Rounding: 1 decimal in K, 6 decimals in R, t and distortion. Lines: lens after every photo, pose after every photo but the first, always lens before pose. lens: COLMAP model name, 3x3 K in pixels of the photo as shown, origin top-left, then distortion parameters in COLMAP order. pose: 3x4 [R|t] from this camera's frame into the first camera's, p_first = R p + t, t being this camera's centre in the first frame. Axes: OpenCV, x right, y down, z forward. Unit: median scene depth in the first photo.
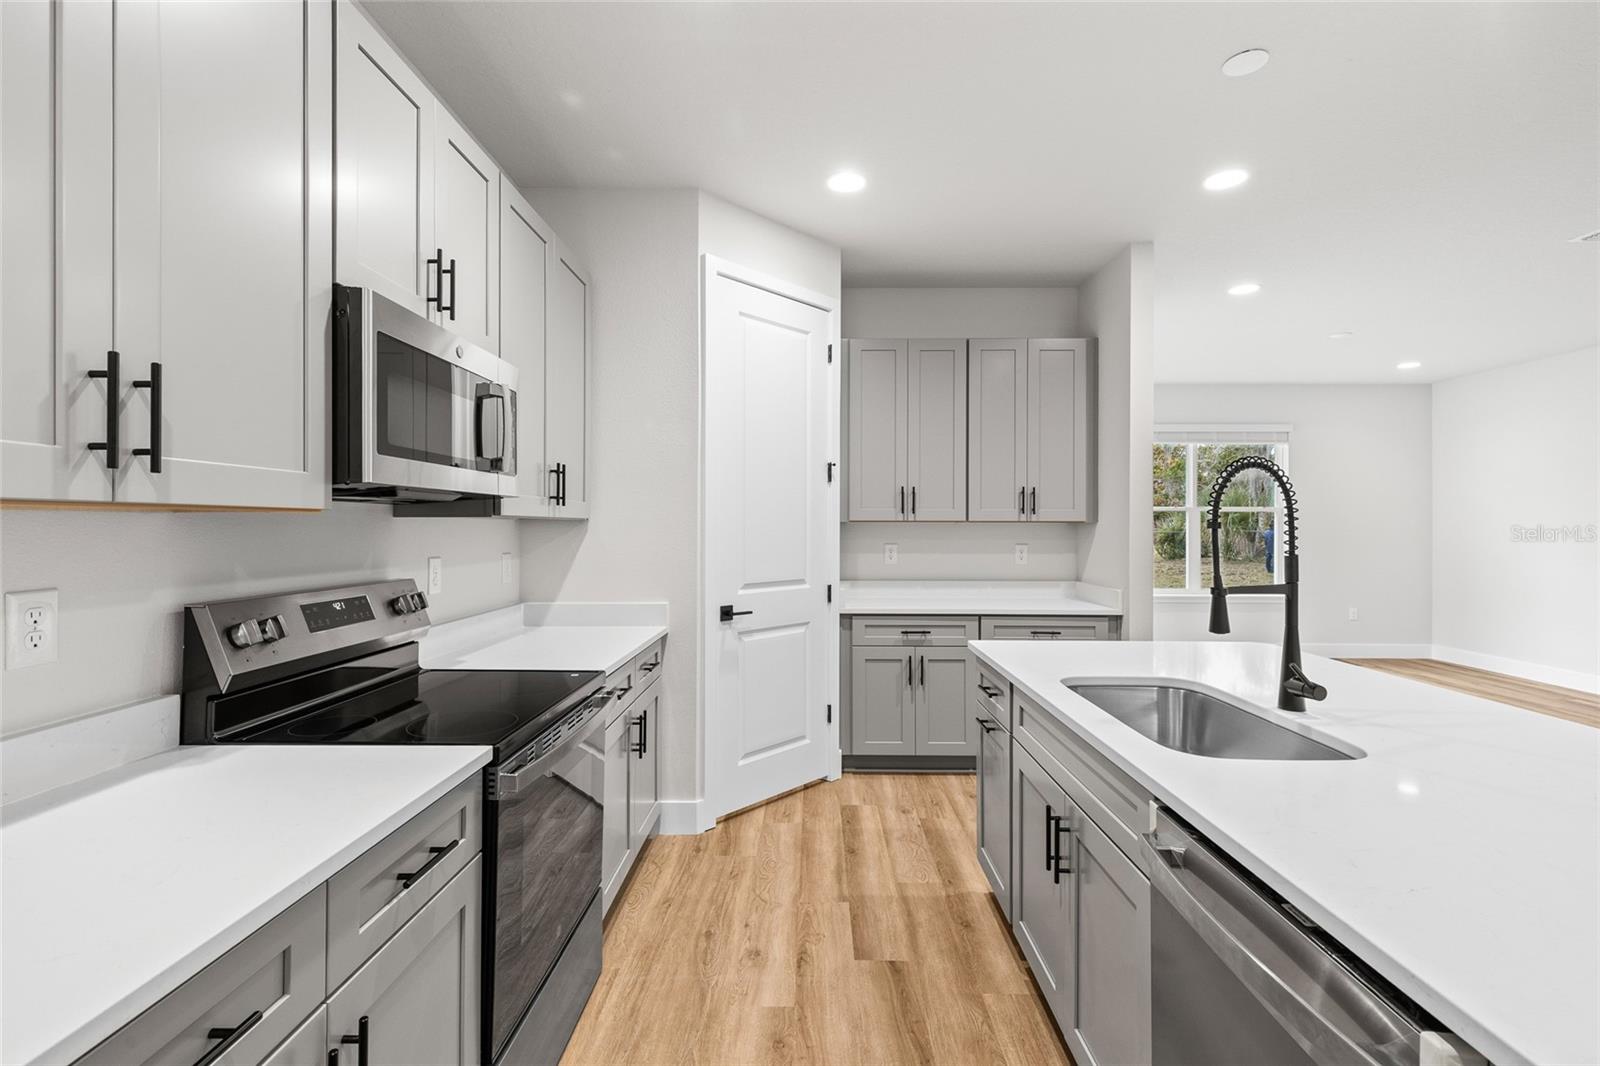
lens RADIAL K [[724.4, 0, 801.7], [0, 724.4, 522.4], [0, 0, 1]] dist [0.008447, -0.002170]
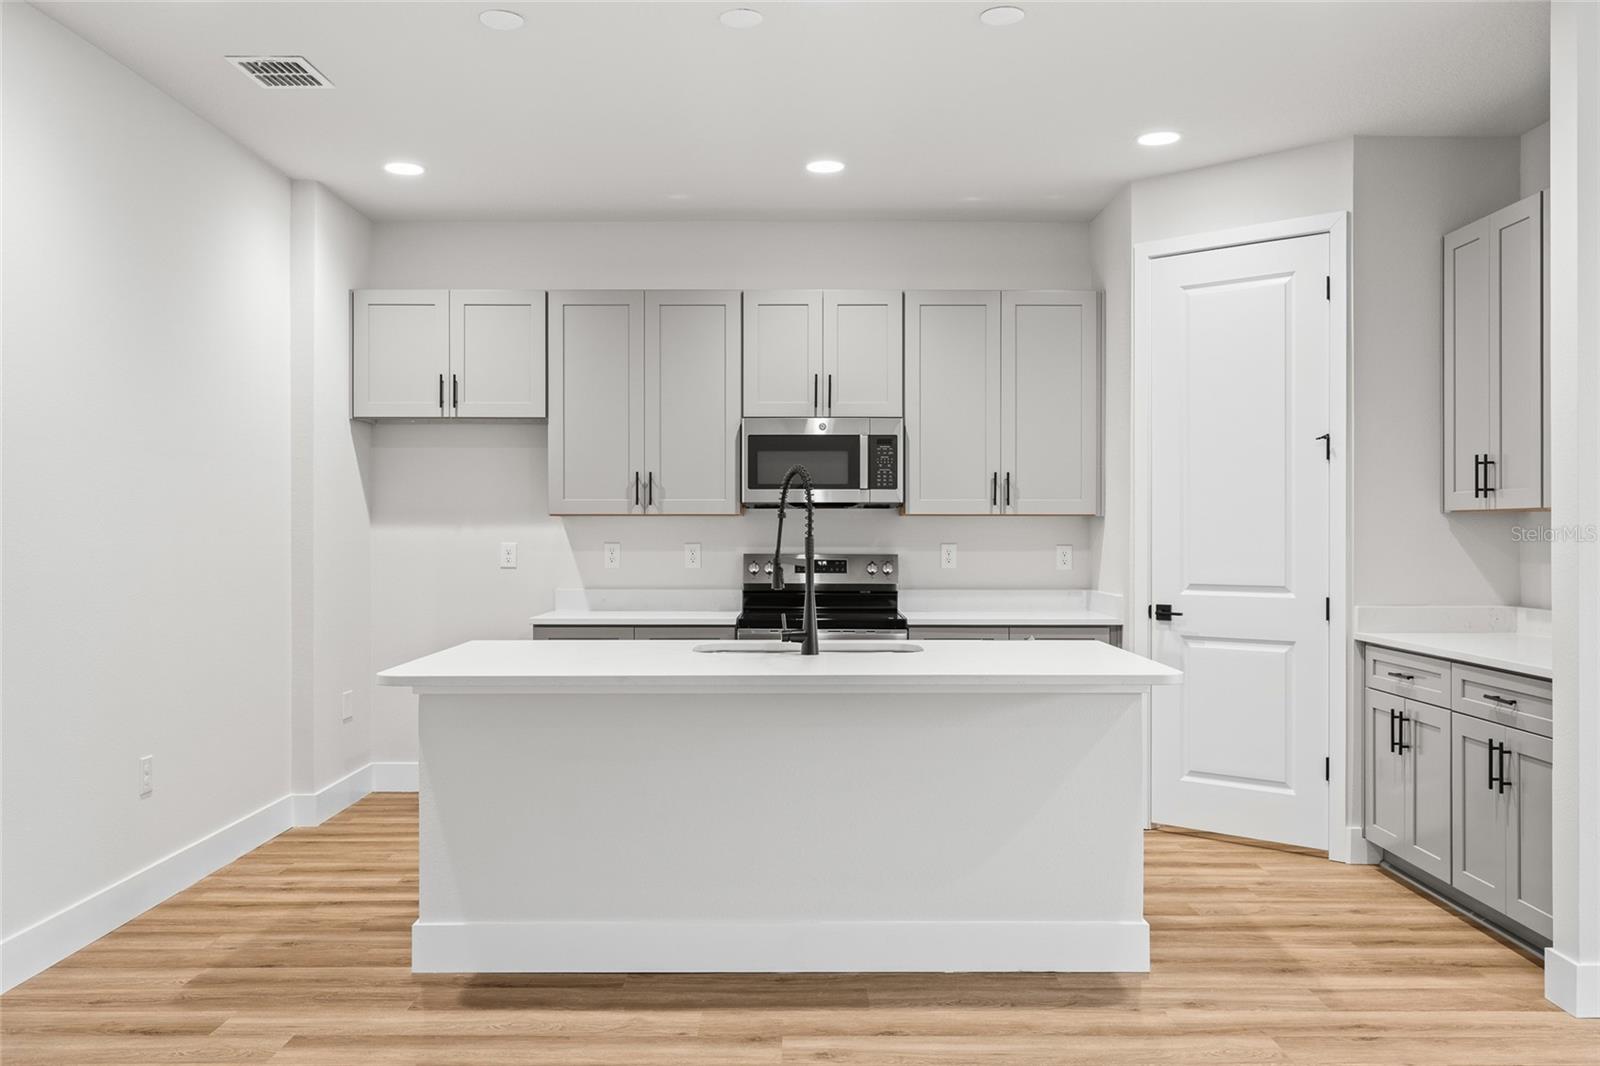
lens RADIAL K [[1332.5, 0, 803.6], [0, 1332.5, 537.6], [0, 0, 1]] dist [0.007603, -0.003118]
pose [[0.016413, 0.002597, -0.999862, 1.682058], [0.004038, 0.999988, 0.002663, 0.021989], [0.999857, -0.004081, 0.016402, 0.518060]]
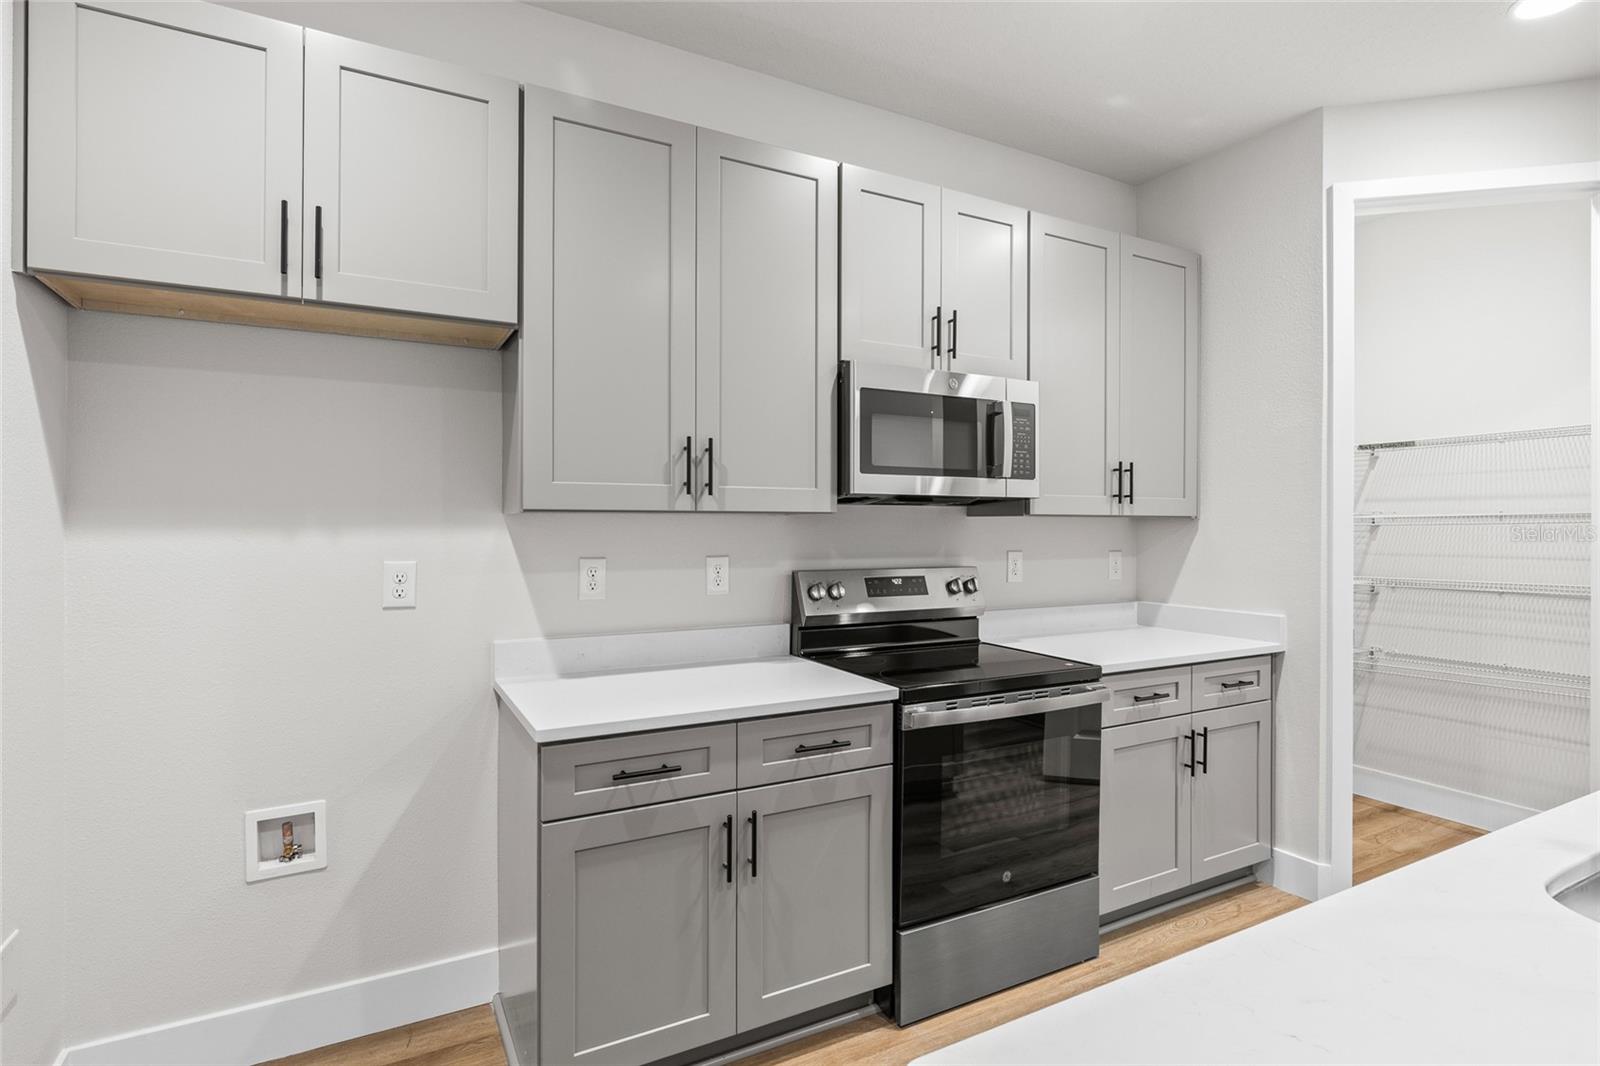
lens RADIAL K [[804.4, 0, 804.5], [0, 804.4, 521.2], [0, 0, 1]] dist [-0.004058, 0.001198]
pose [[0.492930, -0.003531, -0.870062, 0.350521], [0.001814, 0.999994, -0.003031, 0.002875], [0.870067, -0.000085, 0.492934, 0.055096]]
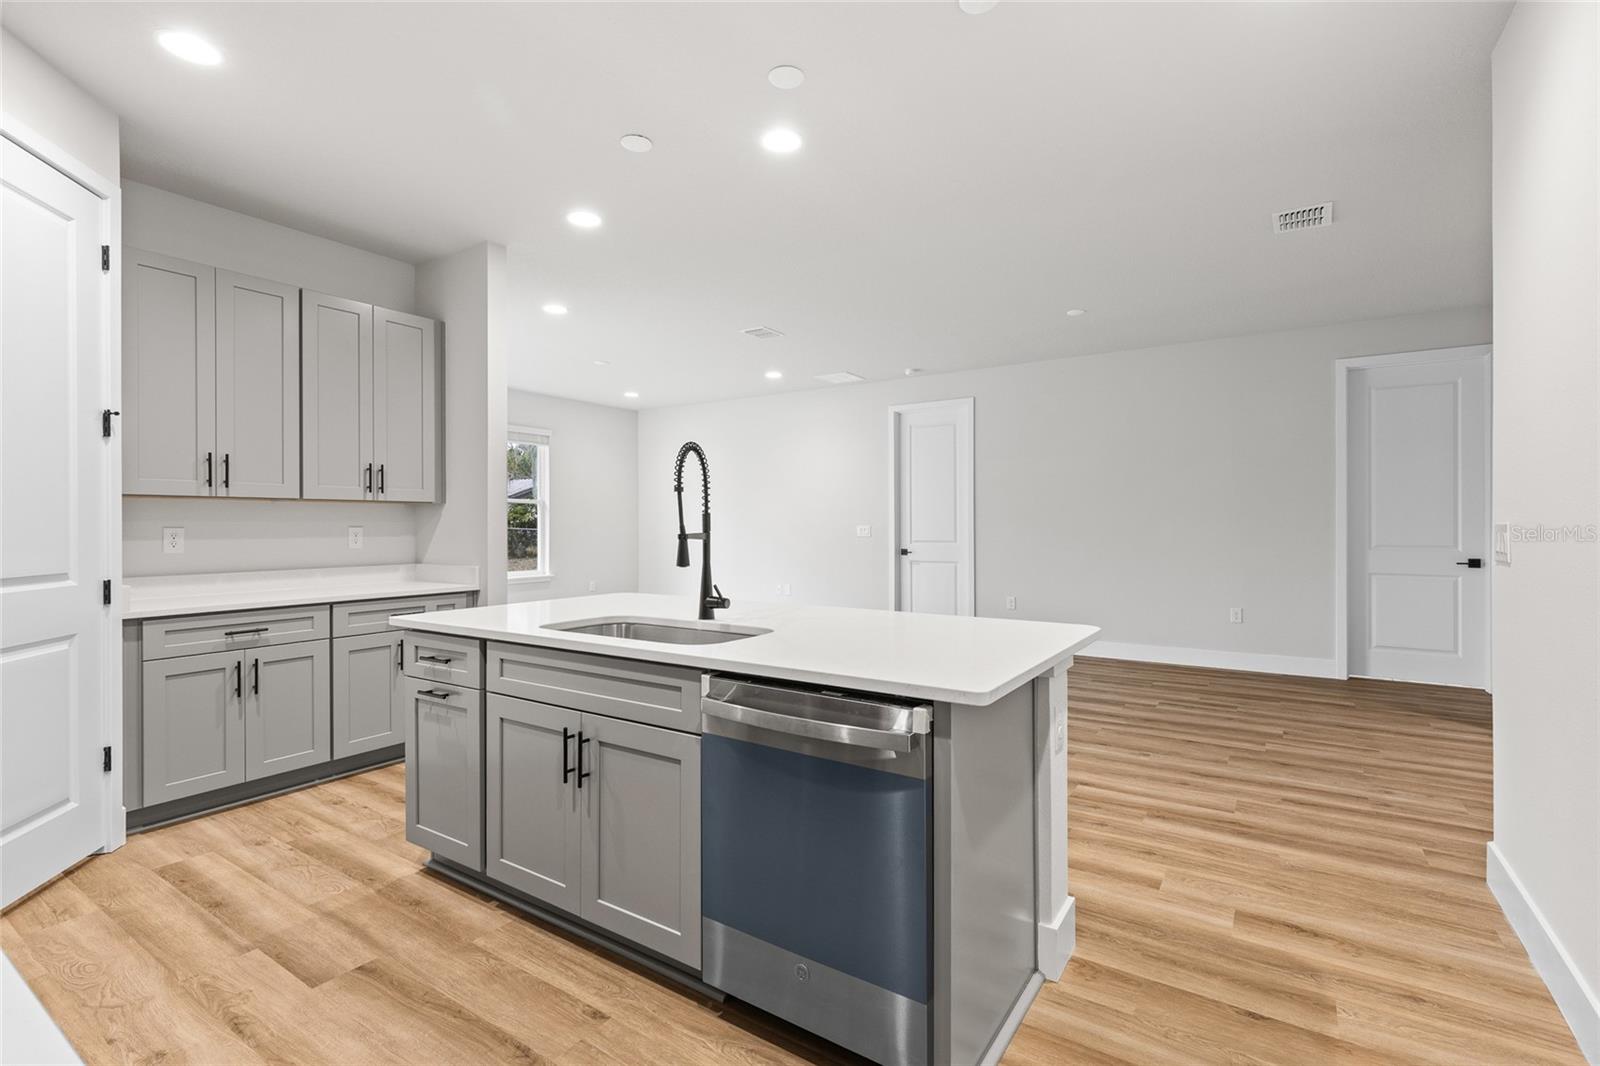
lens RADIAL K [[724.4, 0, 811.1], [0, 724.4, 526.7], [0, 0, 1]] dist [0.008447, -0.002170]
pose [[0.532549, -0.006470, 0.846374, -0.239769], [0.000459, 0.999973, 0.007355, 0.033627], [-0.846399, -0.003529, 0.532538, 0.028357]]
